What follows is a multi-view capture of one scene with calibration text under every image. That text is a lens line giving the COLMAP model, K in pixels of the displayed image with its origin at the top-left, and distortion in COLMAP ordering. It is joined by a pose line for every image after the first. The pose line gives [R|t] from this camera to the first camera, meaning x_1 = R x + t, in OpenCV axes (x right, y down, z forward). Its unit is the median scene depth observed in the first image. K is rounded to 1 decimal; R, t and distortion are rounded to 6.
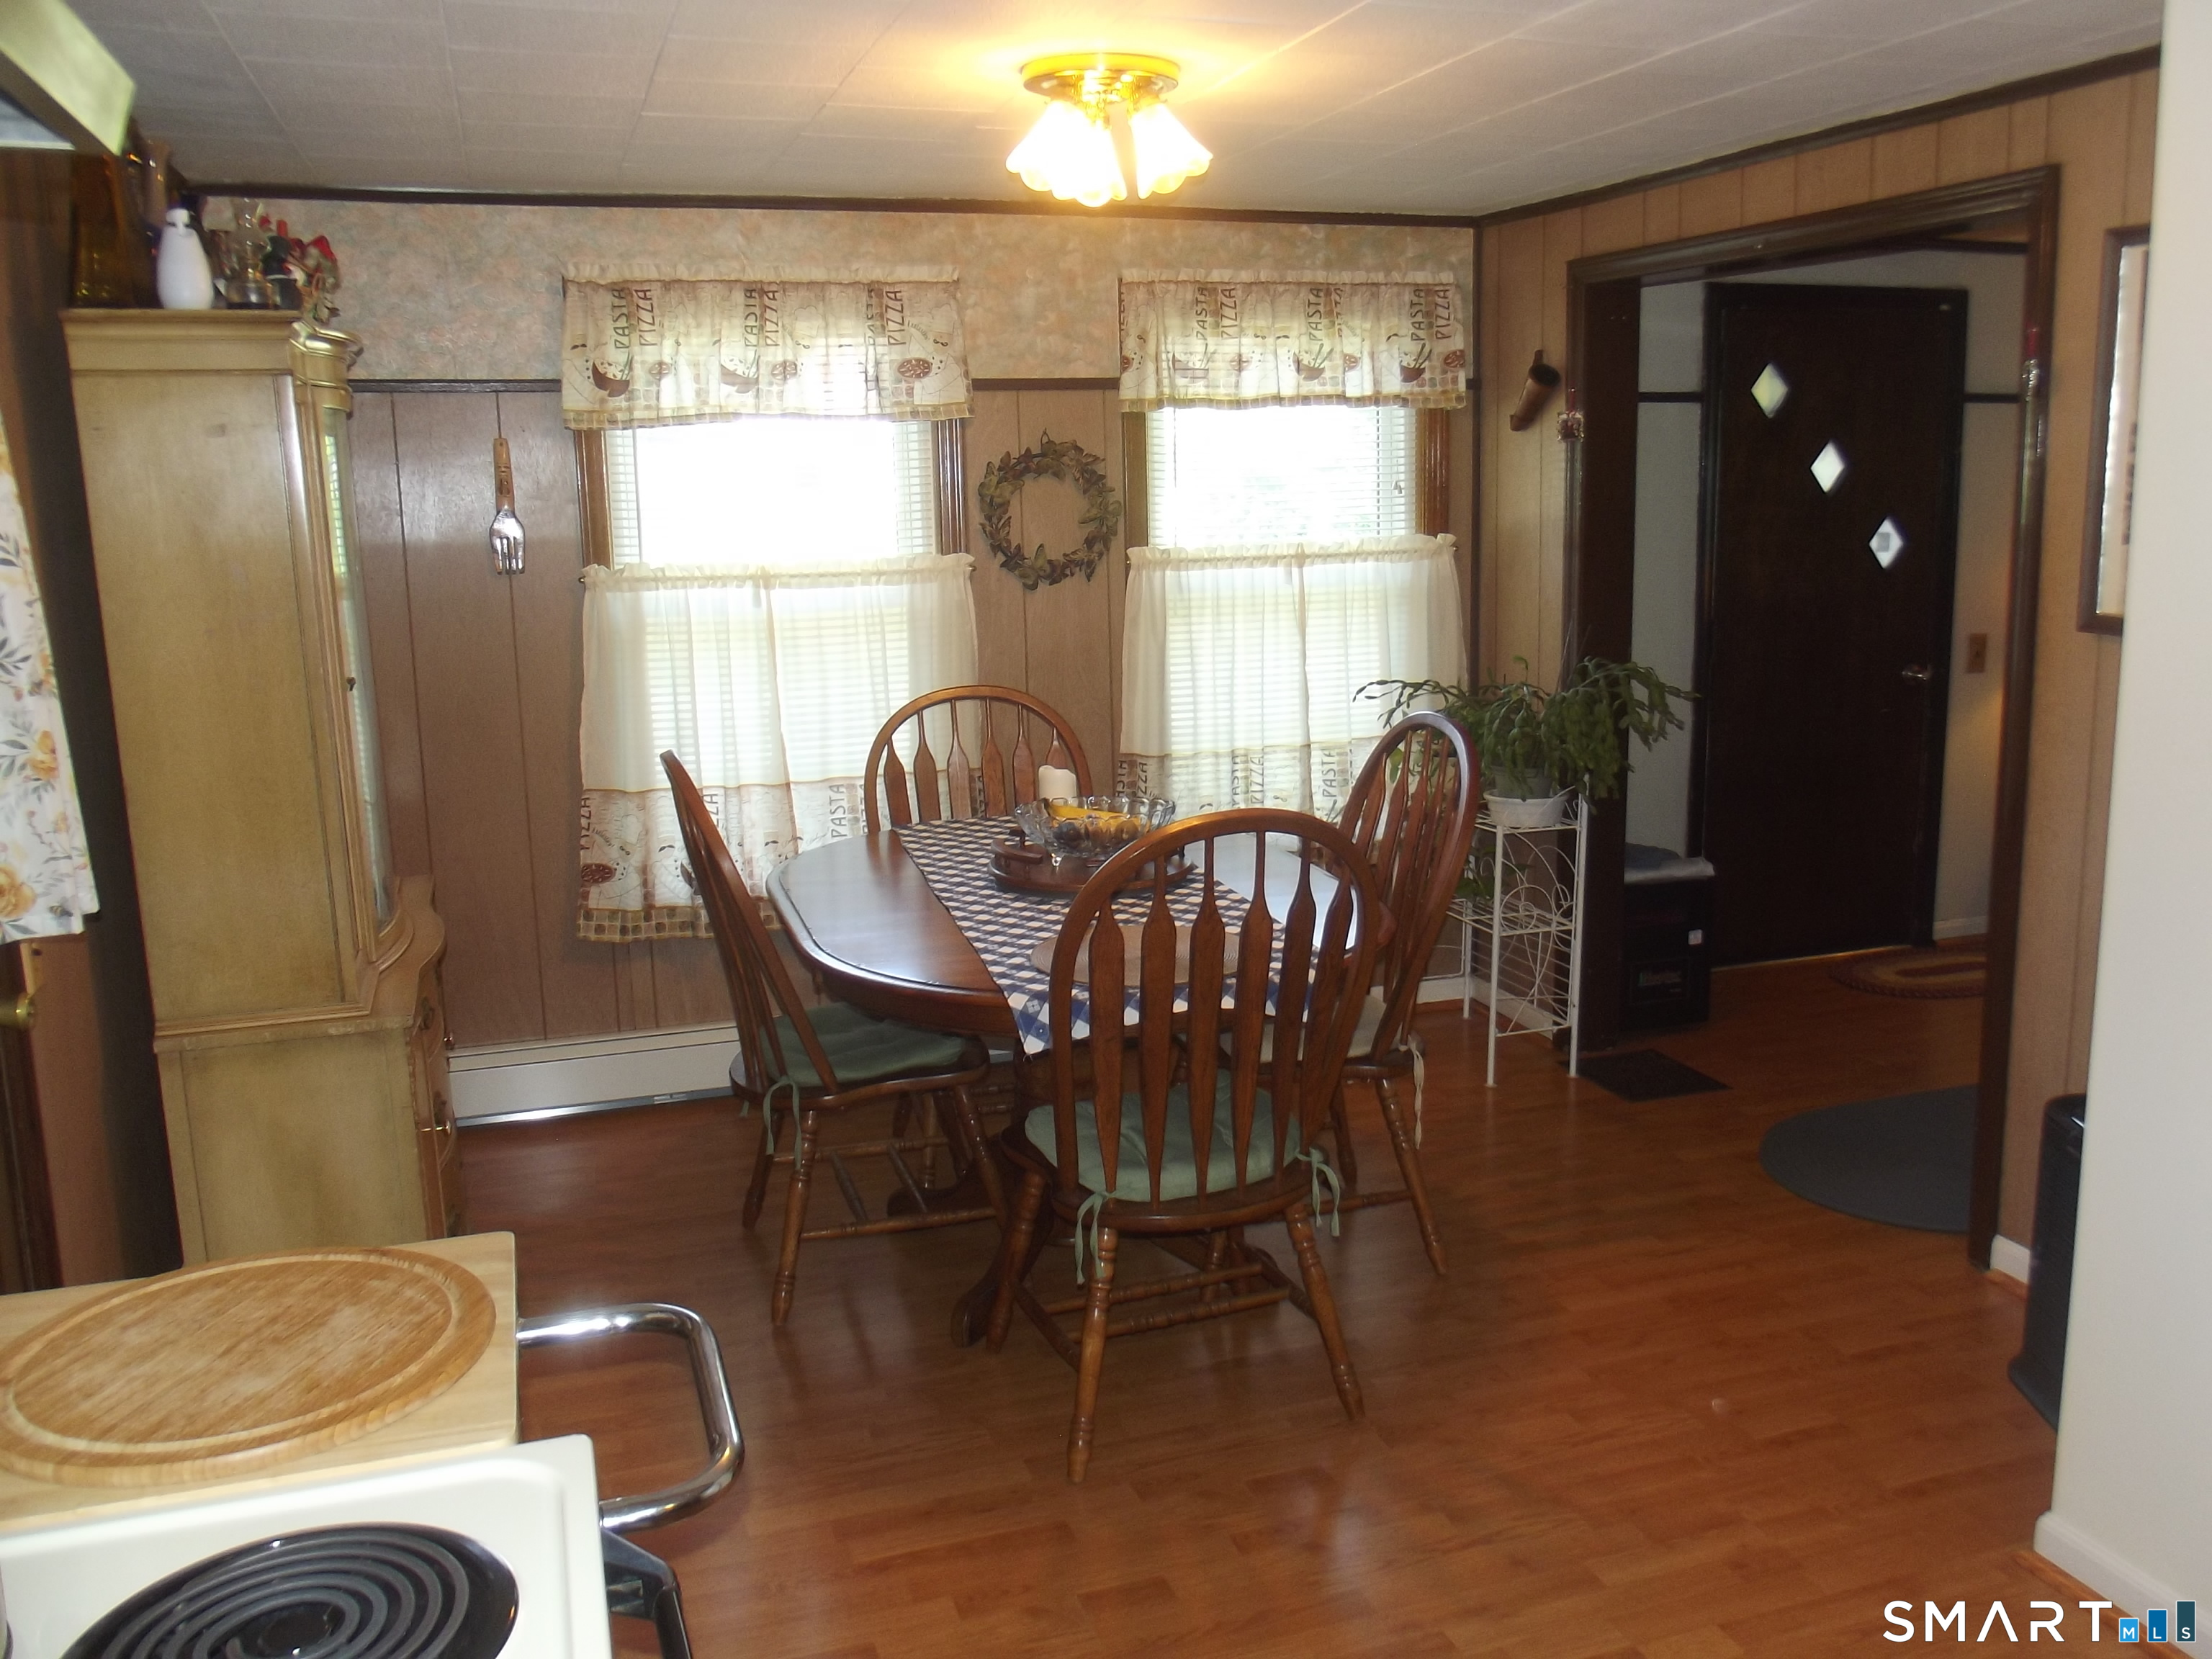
lens RADIAL K [[1836.7, 0, 1106.0], [0, 1836.7, 829.5], [0, 0, 1]] dist [-0.043262, 0.005173]
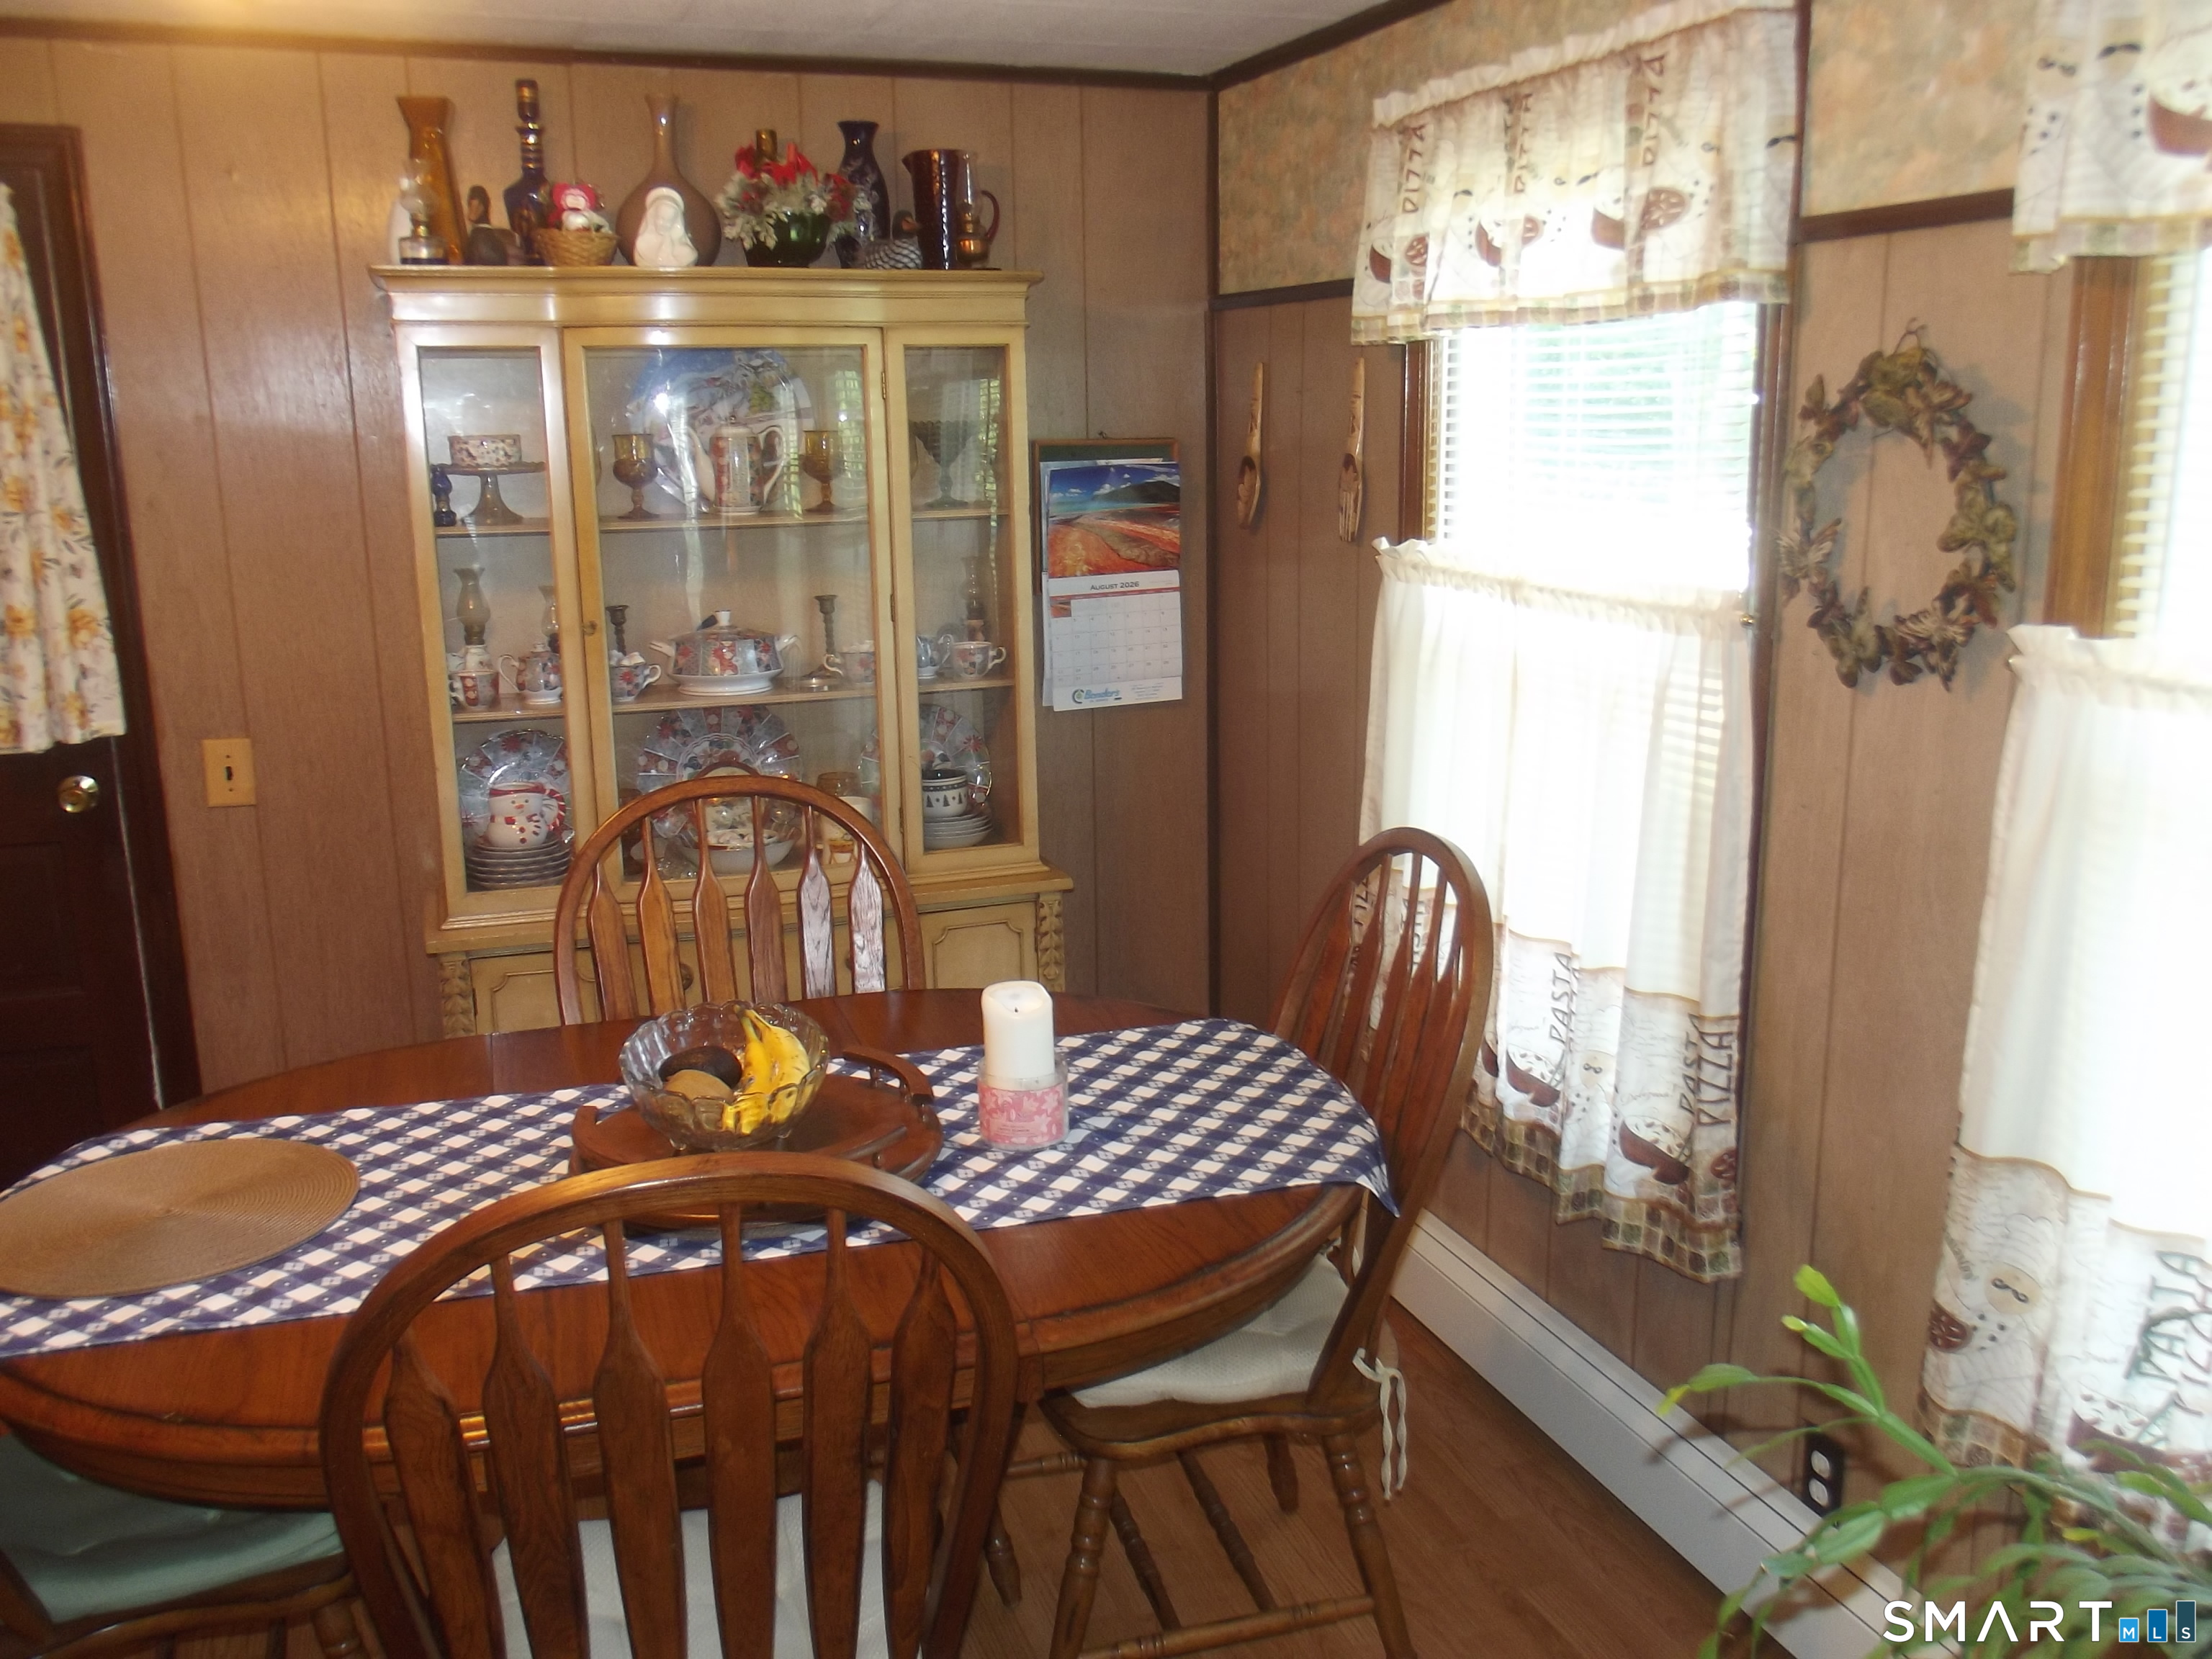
lens RADIAL K [[1836.7, 0, 1106.0], [0, 1836.7, 829.5], [0, 0, 1]] dist [-0.043262, 0.005173]
pose [[0.038258, 0.238040, -0.970502, 0.392450], [-0.189187, 0.955373, 0.226871, -0.164083], [0.981196, 0.174927, 0.081585, 0.795138]]
